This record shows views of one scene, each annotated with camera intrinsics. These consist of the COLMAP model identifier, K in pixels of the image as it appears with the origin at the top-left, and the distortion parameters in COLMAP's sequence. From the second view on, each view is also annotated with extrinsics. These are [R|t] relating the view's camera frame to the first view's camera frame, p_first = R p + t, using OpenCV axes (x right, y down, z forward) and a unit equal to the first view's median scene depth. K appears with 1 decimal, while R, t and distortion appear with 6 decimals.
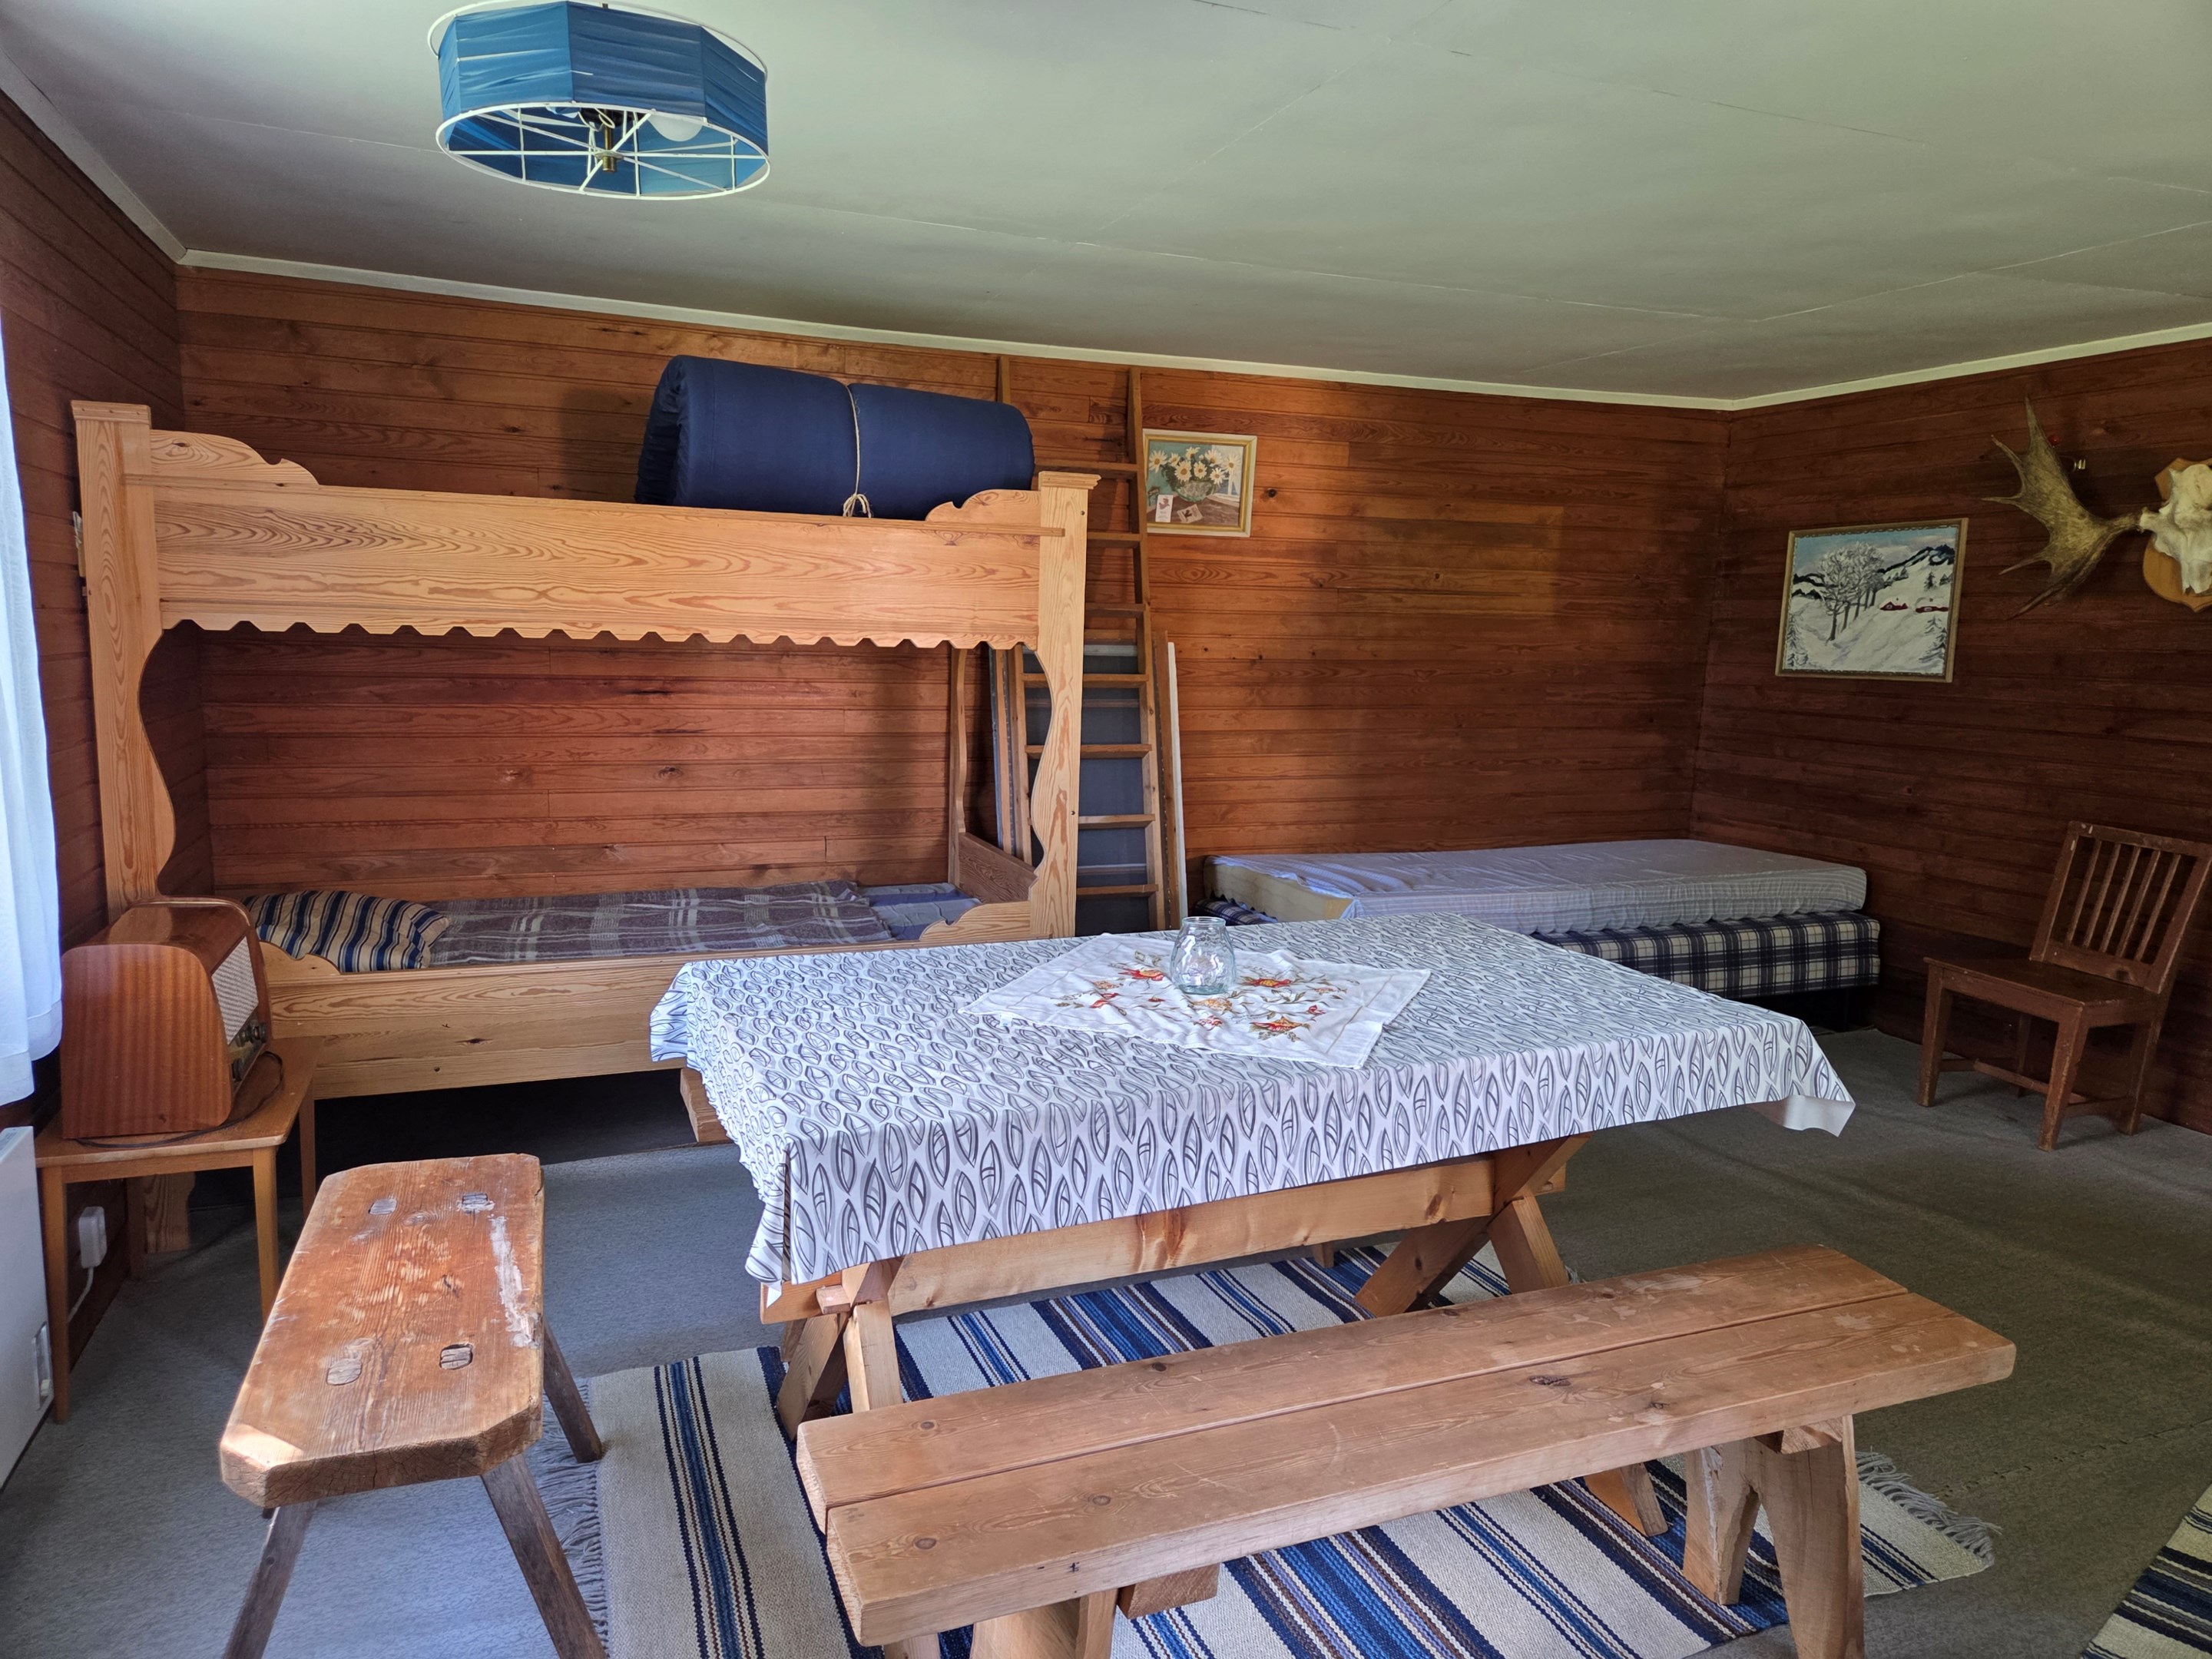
lens RADIAL K [[1469.7, 0, 1106.0], [0, 1469.7, 829.5], [0, 0, 1]] dist [0.046143, -0.037778]
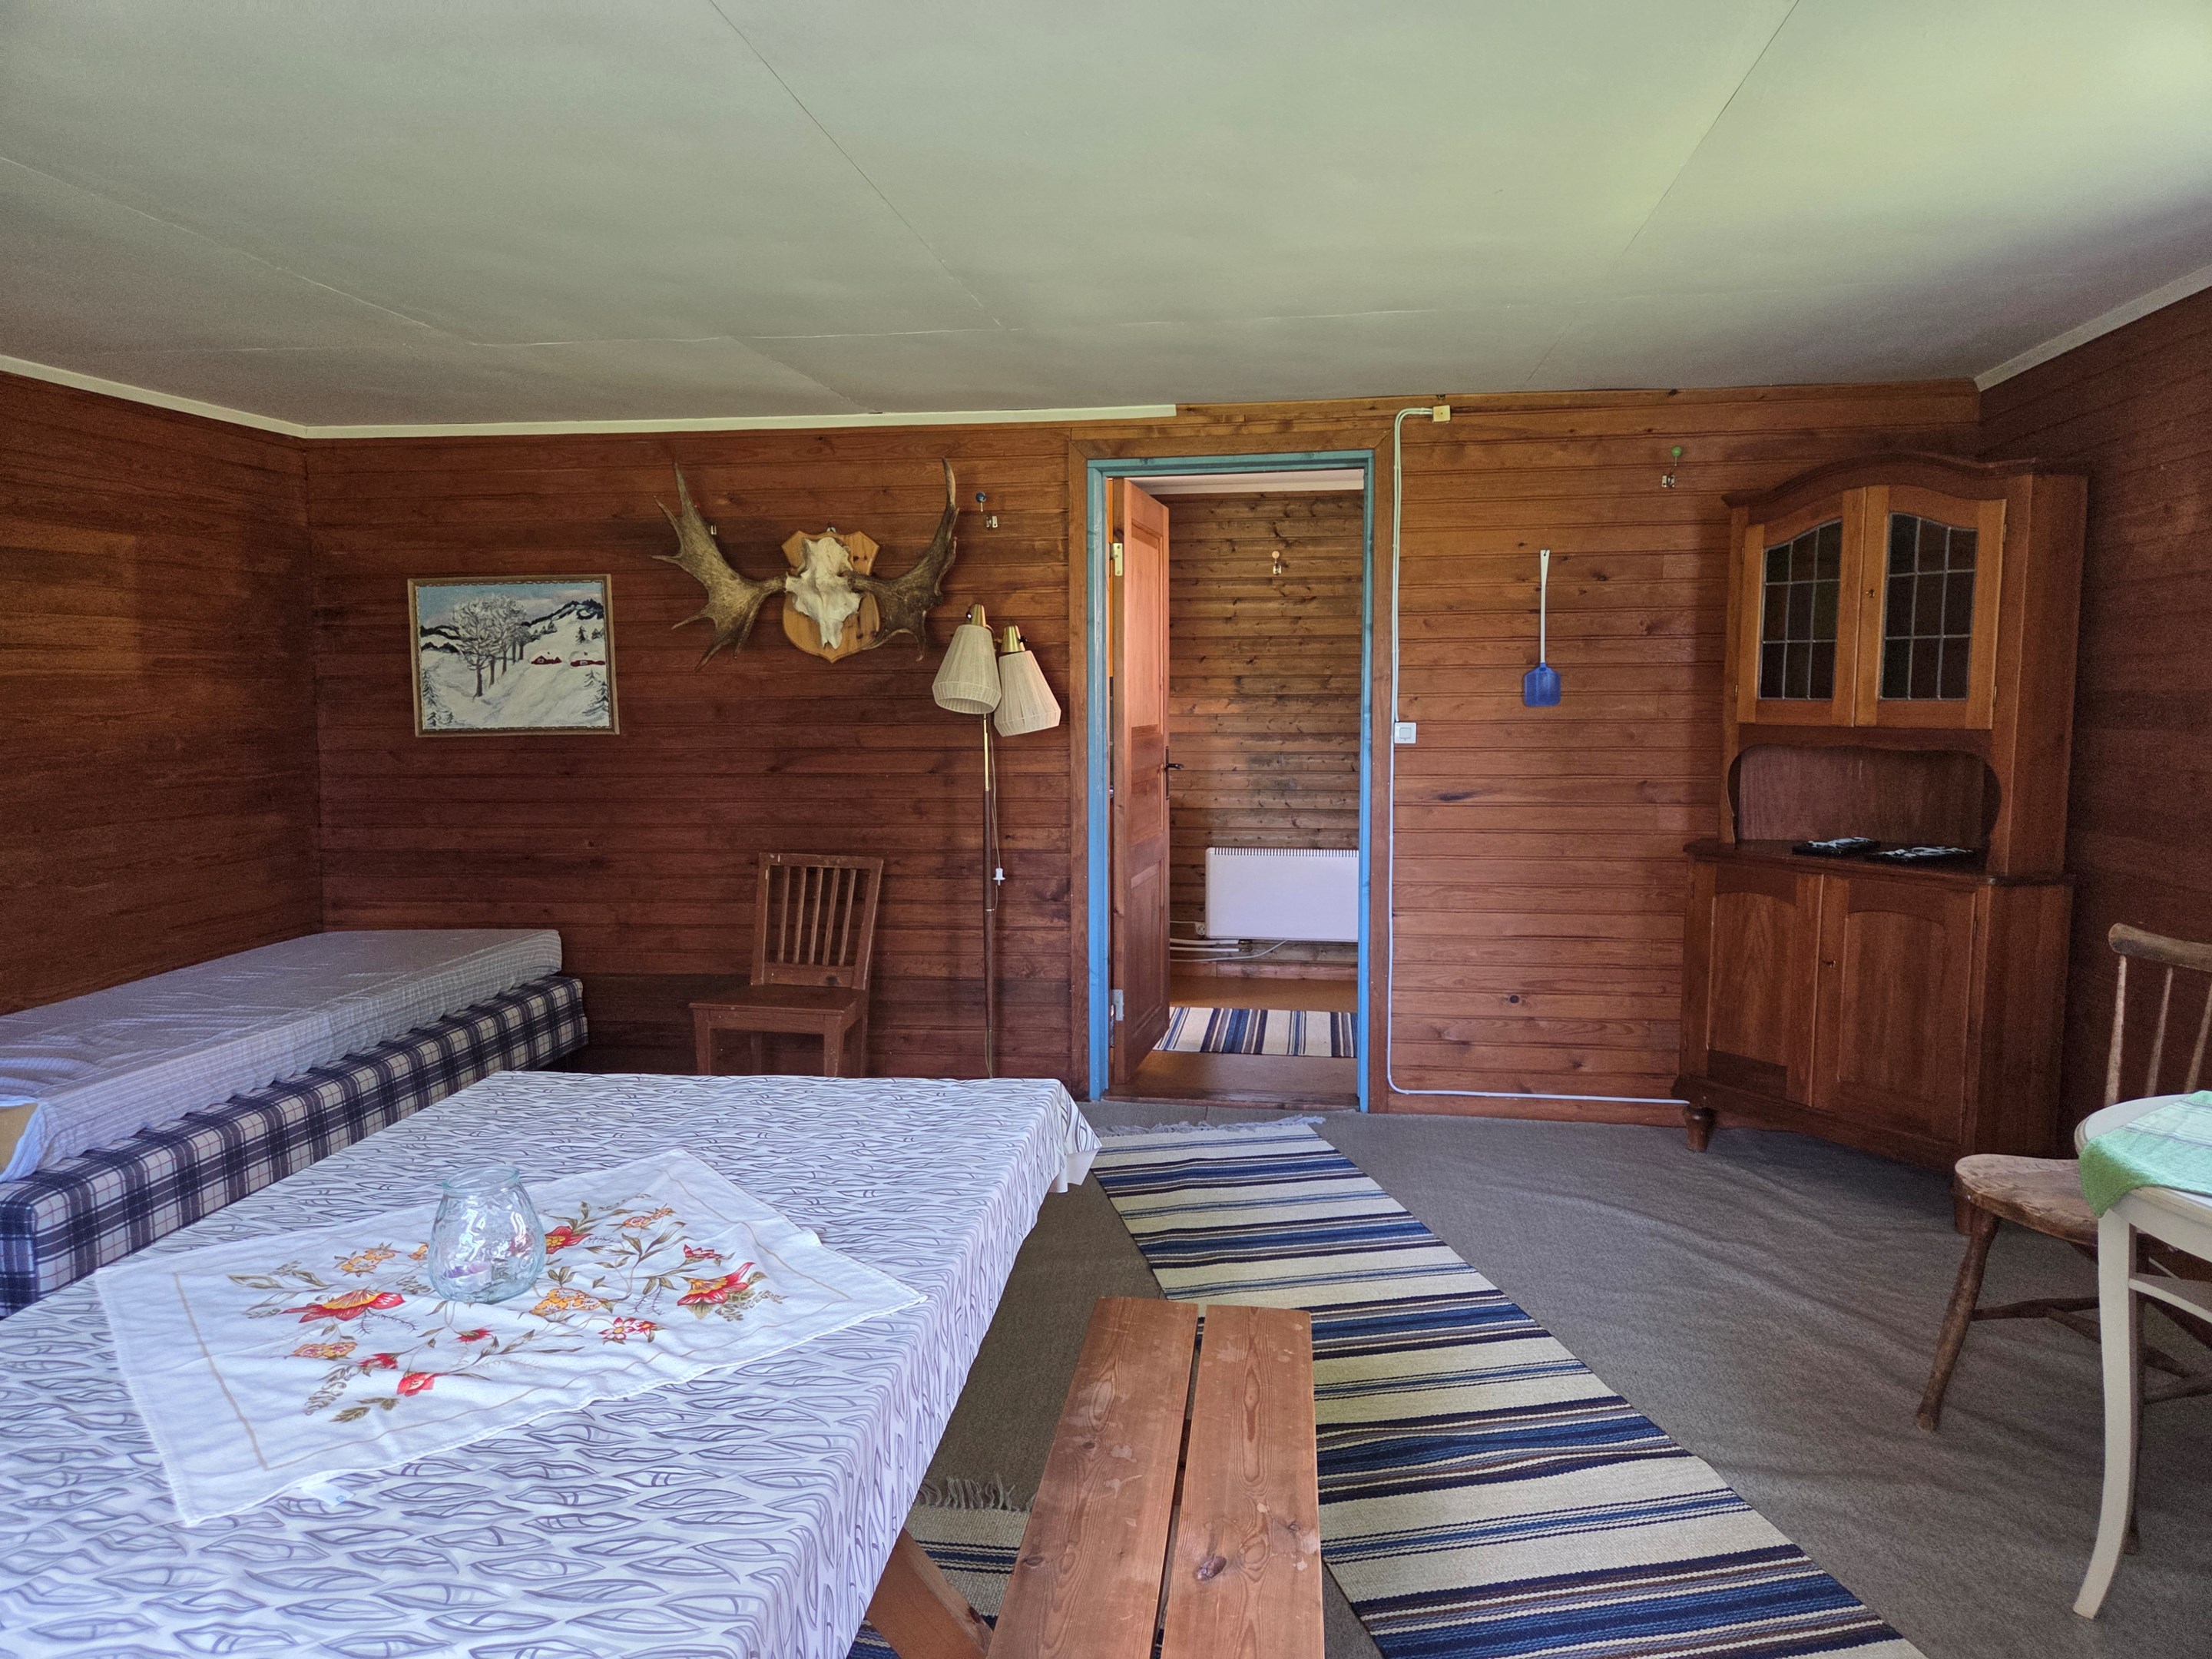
lens RADIAL K [[1469.7, 0, 1106.0], [0, 1469.7, 829.5], [0, 0, 1]] dist [0.046143, -0.037778]
pose [[0.482110, -0.111878, 0.868938, -0.153275], [0.142067, 0.988670, 0.048471, -0.034881], [-0.864516, 0.100079, 0.492542, 0.212104]]
